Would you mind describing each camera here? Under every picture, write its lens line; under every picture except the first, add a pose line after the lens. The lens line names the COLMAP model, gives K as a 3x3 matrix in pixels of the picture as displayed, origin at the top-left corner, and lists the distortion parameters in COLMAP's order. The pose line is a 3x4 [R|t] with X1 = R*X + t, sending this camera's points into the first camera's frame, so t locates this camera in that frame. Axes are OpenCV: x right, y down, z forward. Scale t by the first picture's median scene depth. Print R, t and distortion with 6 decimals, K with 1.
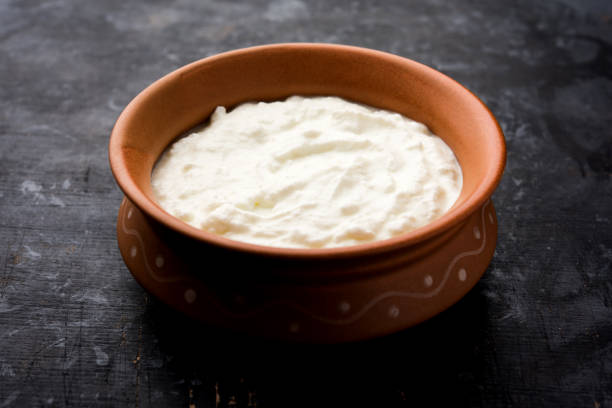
lens RADIAL K [[1088.9, 0, 309.0], [0, 1088.9, 202.3], [0, 0, 1]] dist [0.030950, 0.000000]
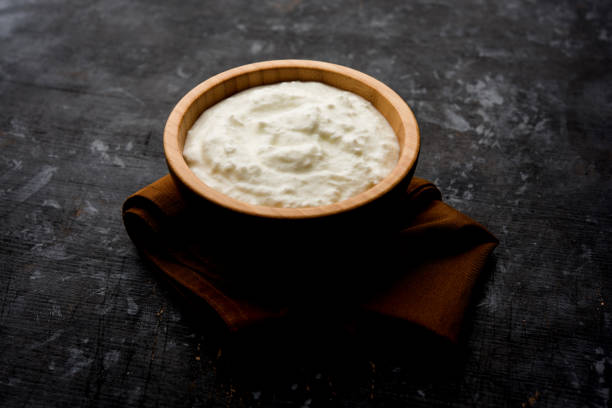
lens RADIAL K [[1088.9, 0, 302.7], [0, 1088.9, 206.8], [0, 0, 1]] dist [0.030950, 0.000000]
pose [[0.987391, 0.087444, -0.131959, 0.120048], [-0.073063, 0.991226, 0.110148, -0.094993], [0.140433, -0.099118, 0.985116, -0.125529]]
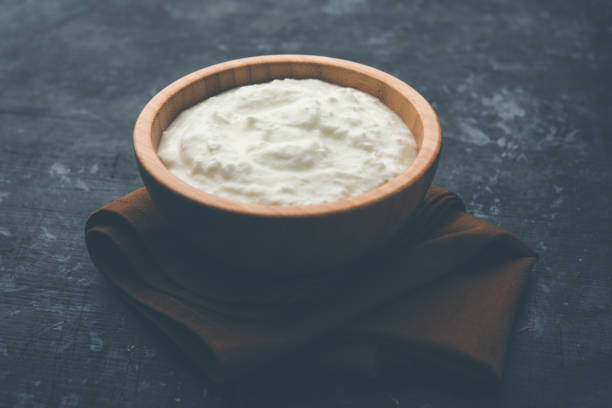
lens RADIAL K [[1088.9, 0, 306.1], [0, 1088.9, 202.6], [0, 0, 1]] dist [0.030950, 0.000000]
pose [[0.991918, 0.050976, -0.116190, 0.086197], [-0.051727, 0.998655, -0.003454, 0.007770], [0.115858, 0.009436, 0.993221, 0.037748]]
